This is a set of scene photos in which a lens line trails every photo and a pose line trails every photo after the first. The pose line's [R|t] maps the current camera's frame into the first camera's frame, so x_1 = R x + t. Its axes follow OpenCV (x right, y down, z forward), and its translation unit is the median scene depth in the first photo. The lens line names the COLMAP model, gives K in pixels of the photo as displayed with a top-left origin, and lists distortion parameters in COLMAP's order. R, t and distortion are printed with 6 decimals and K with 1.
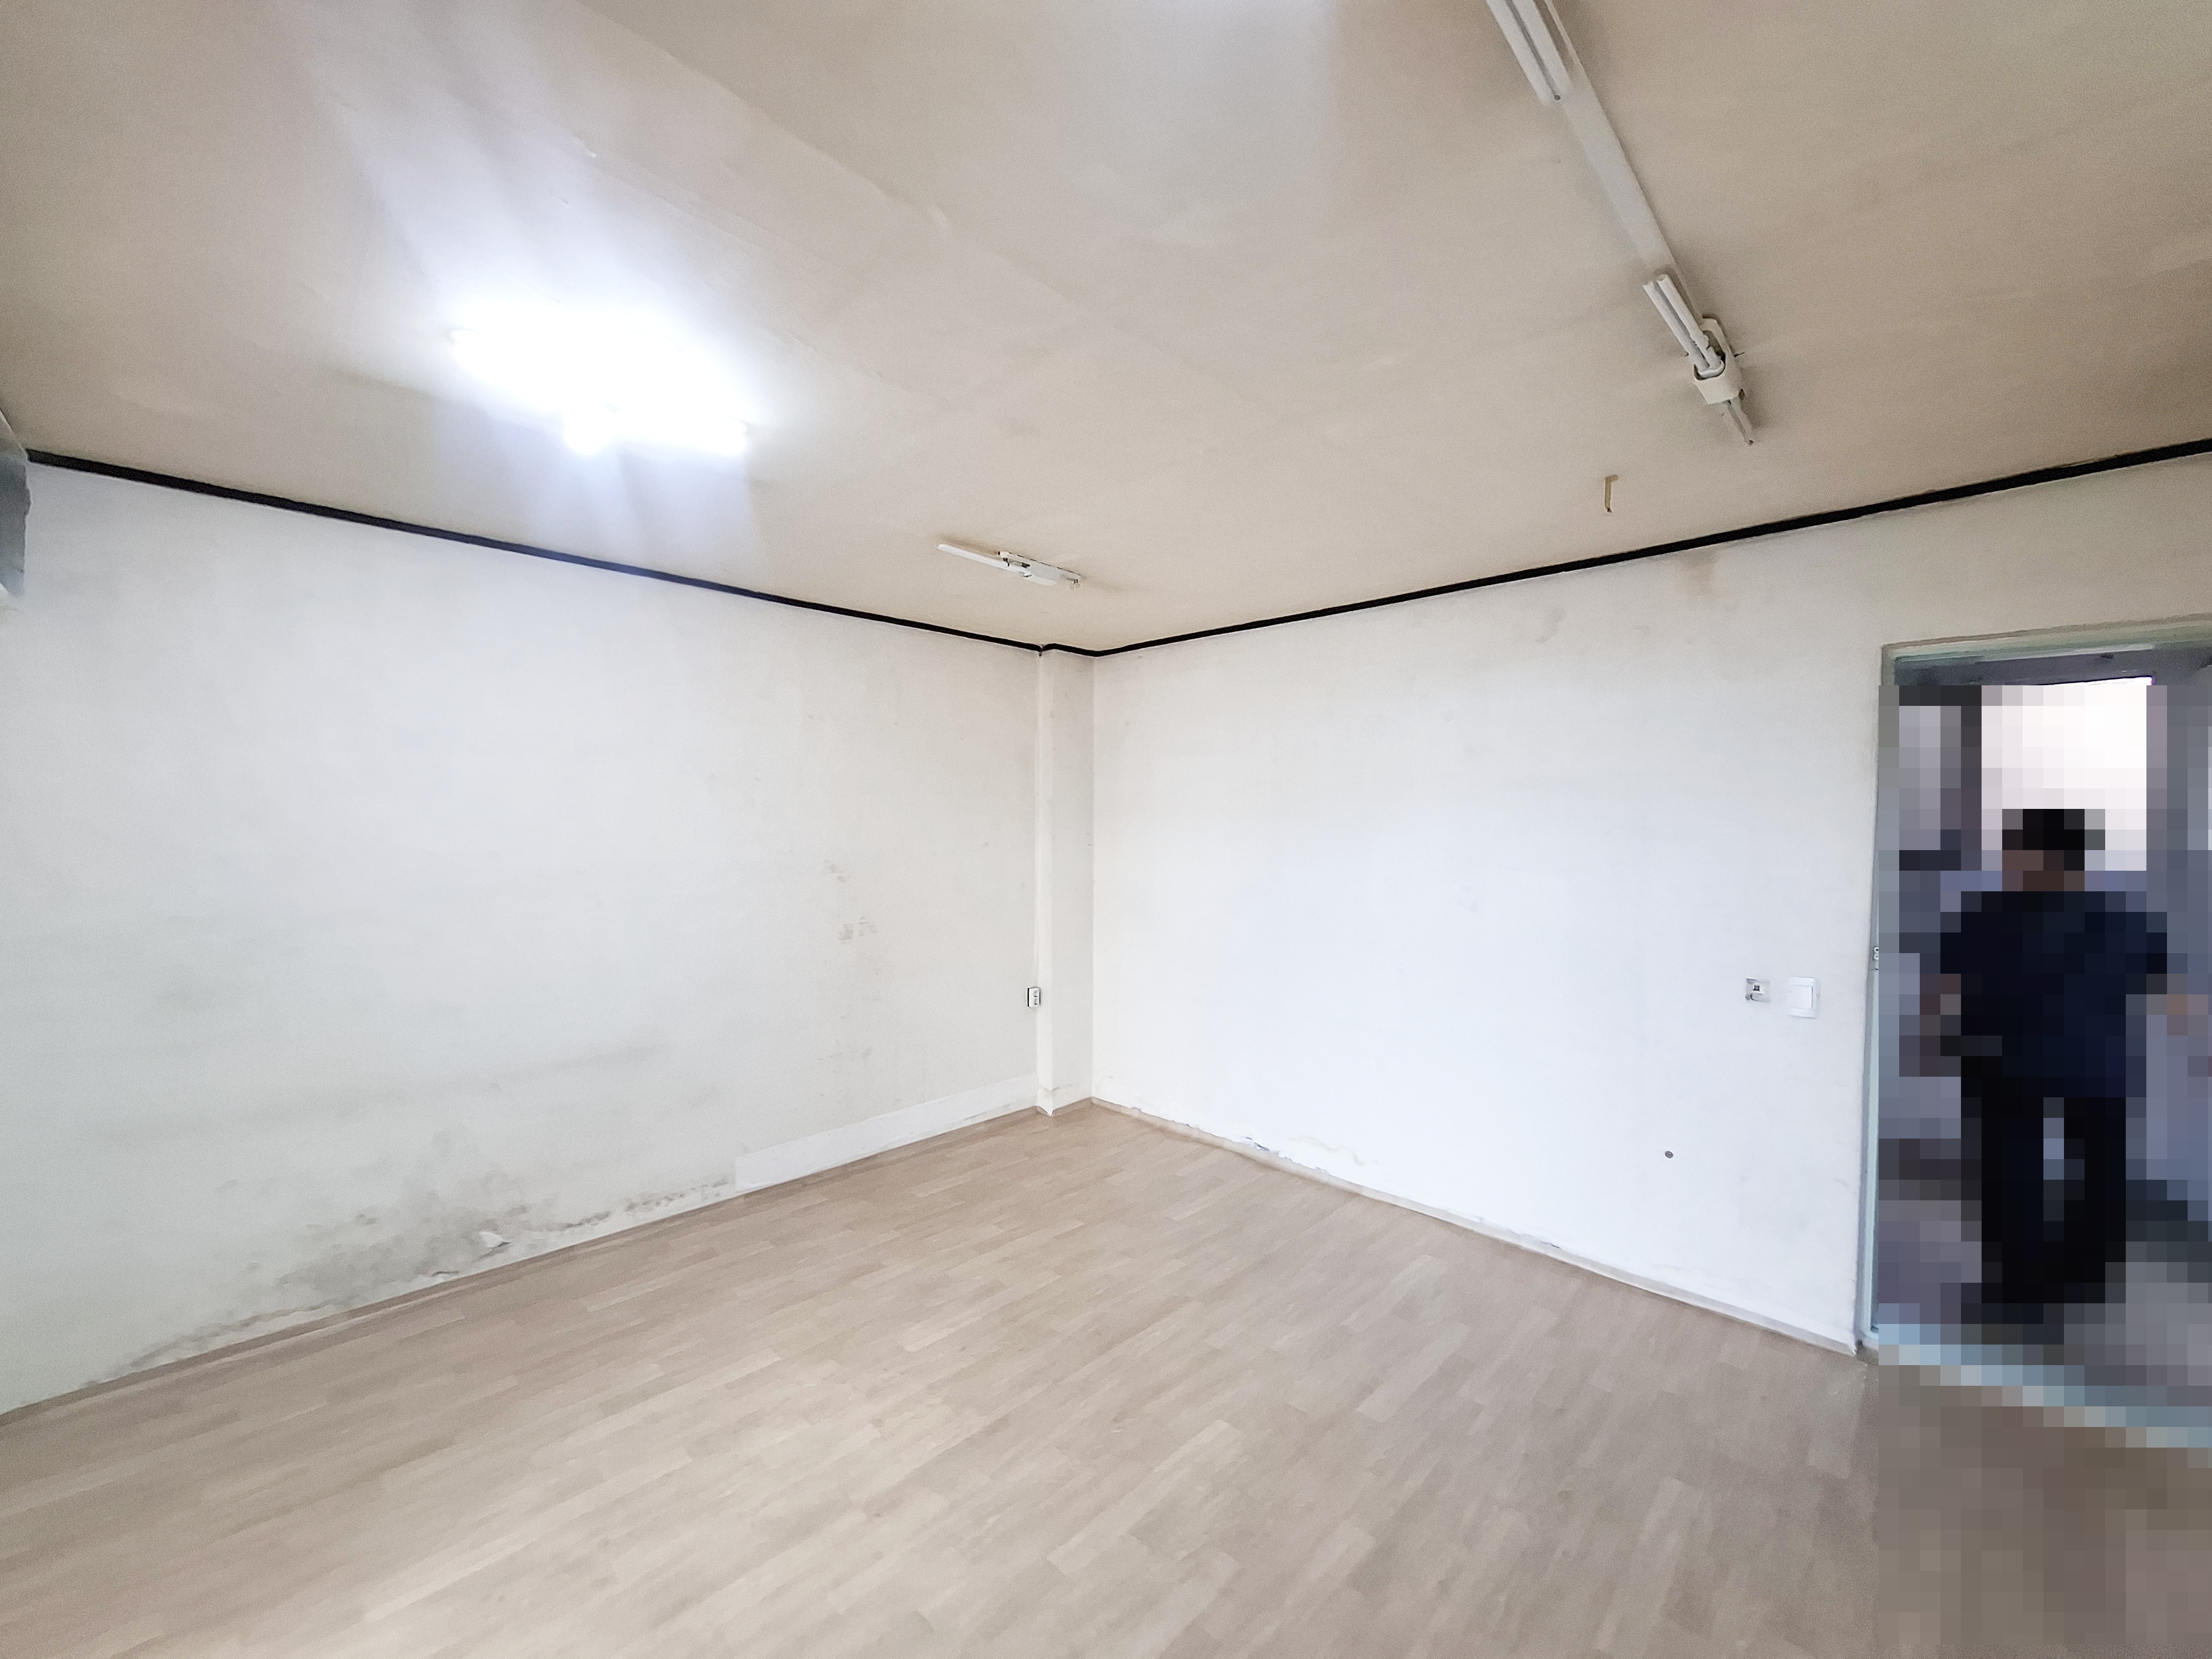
lens RADIAL K [[872.2, 0, 1088.8], [0, 872.2, 828.3], [0, 0, 1]] dist [-0.009558, 0.001609]
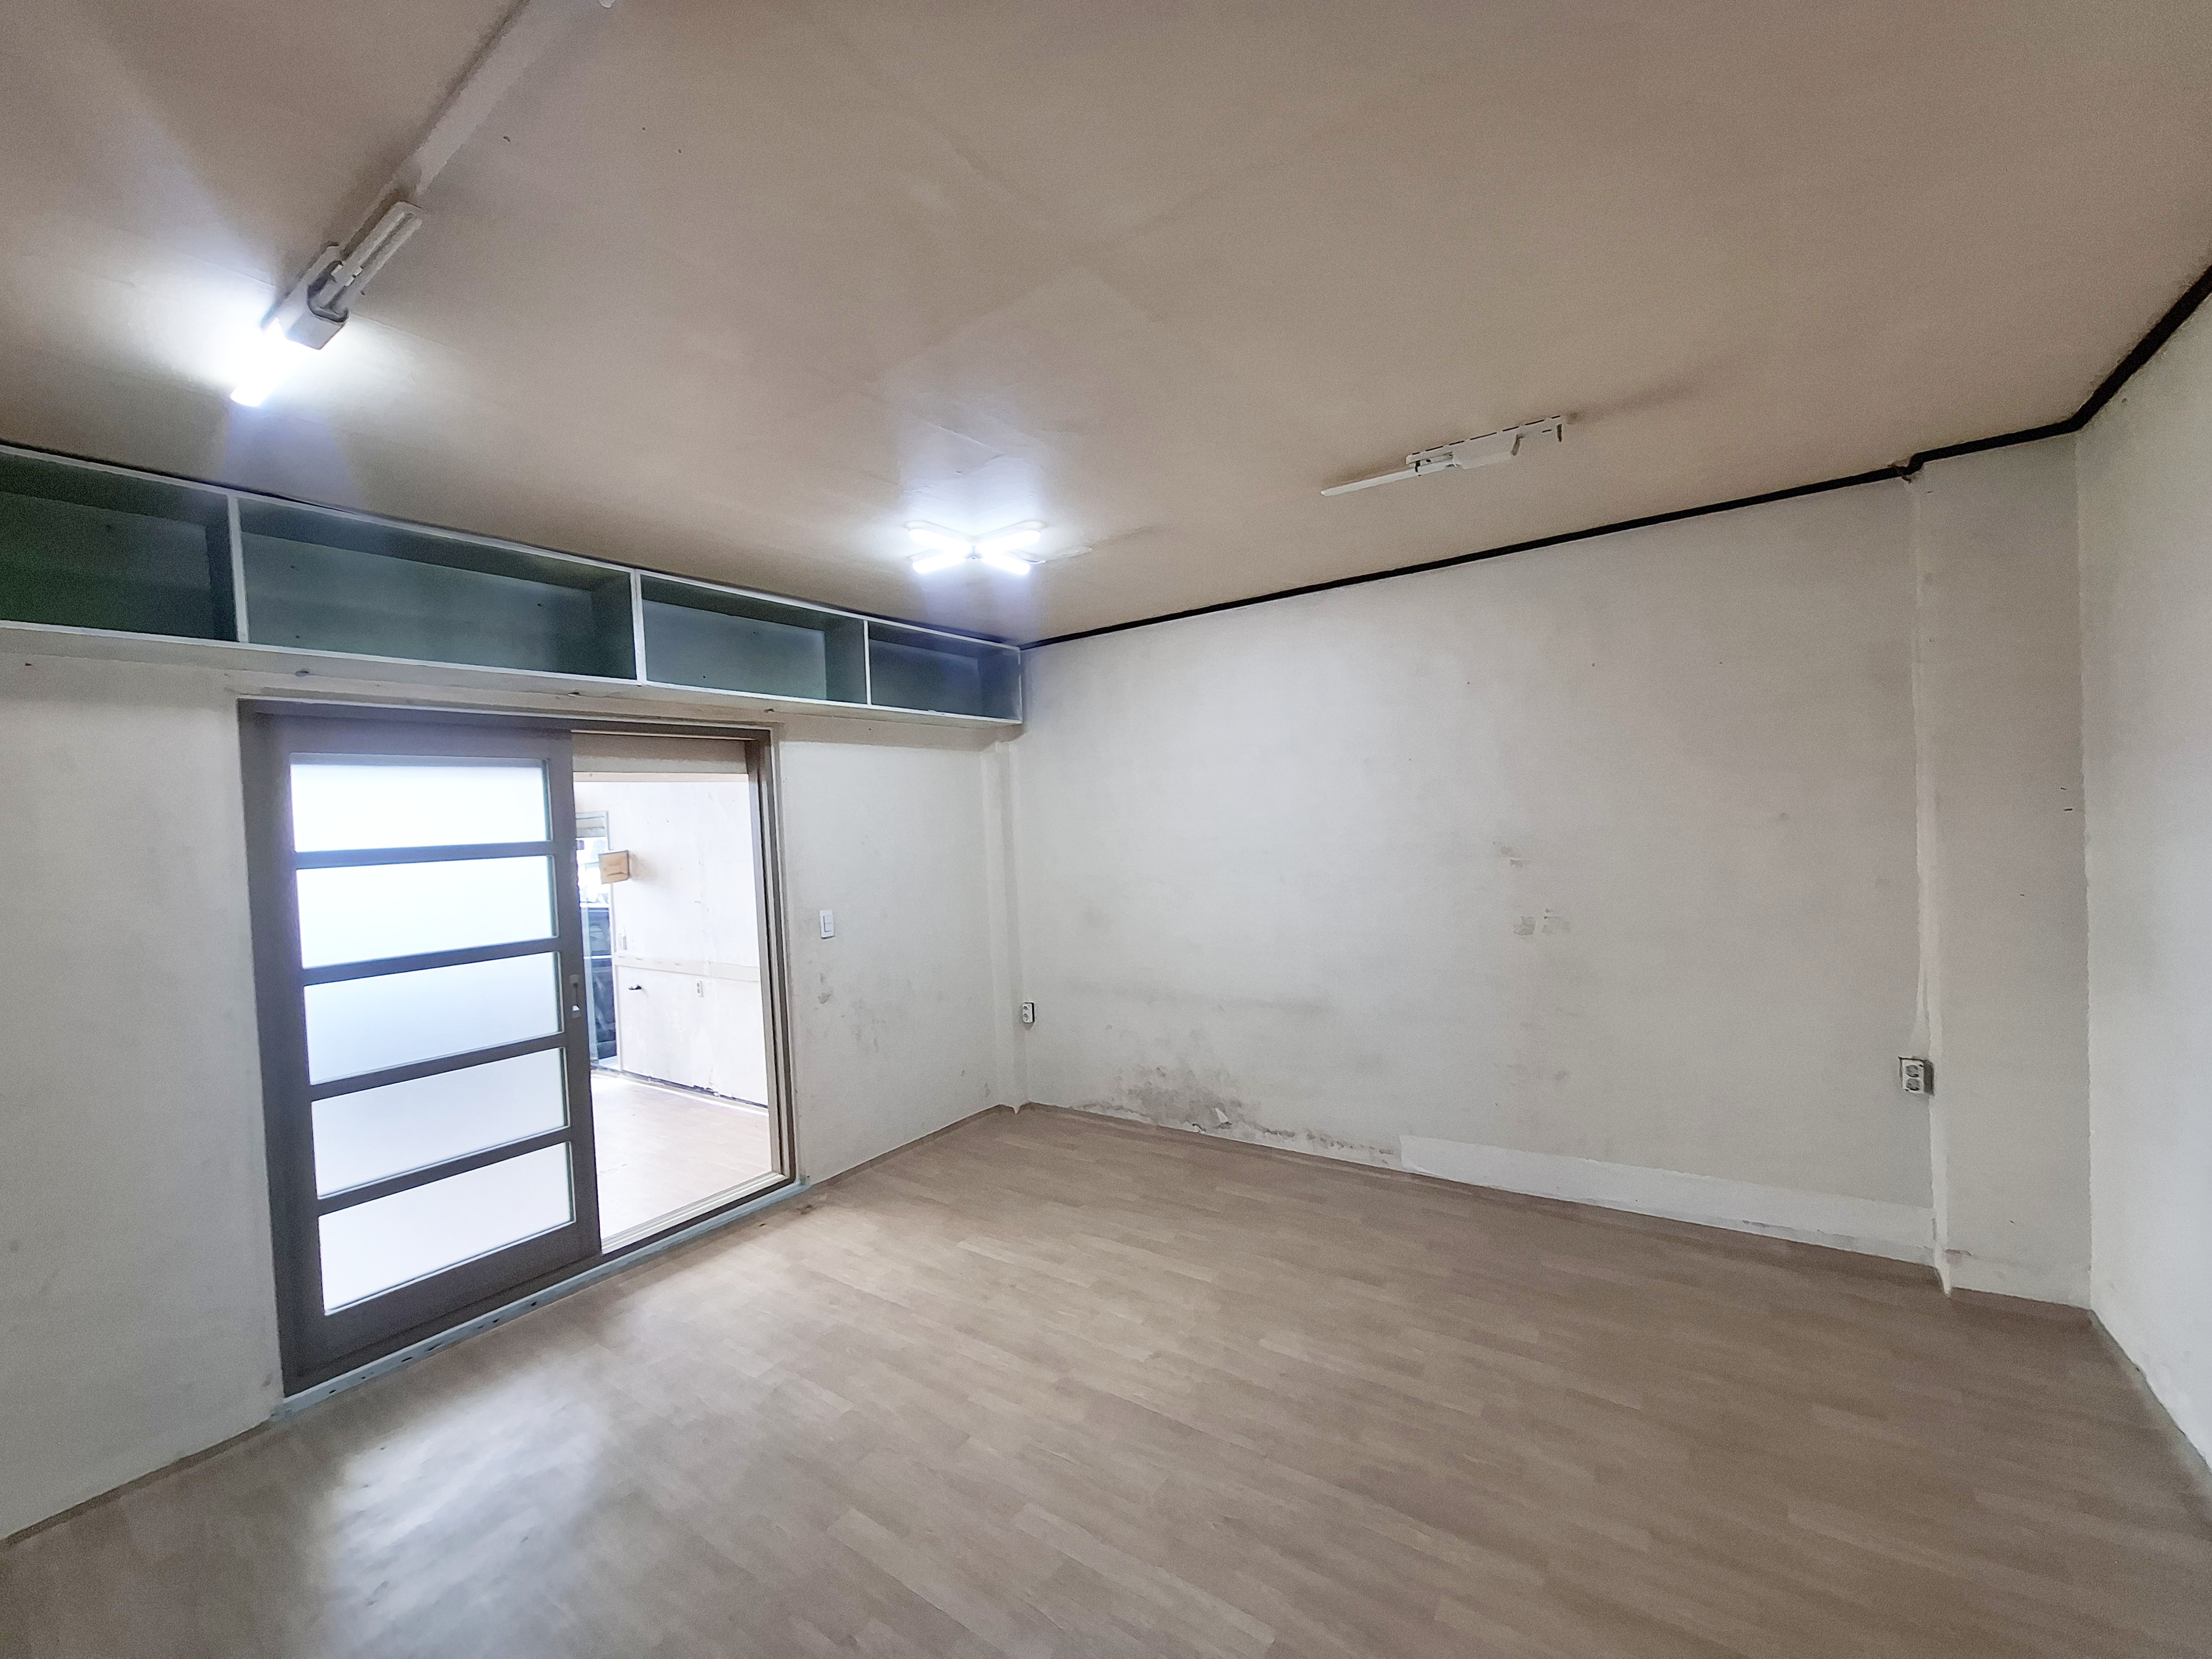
lens RADIAL K [[872.2, 0, 1092.1], [0, 872.2, 832.0], [0, 0, 1]] dist [-0.009558, 0.001609]
pose [[0.158412, -0.005413, -0.987358, 0.691999], [0.047515, 0.998868, 0.002147, 0.007633], [0.986229, -0.047254, 0.158490, 0.633476]]
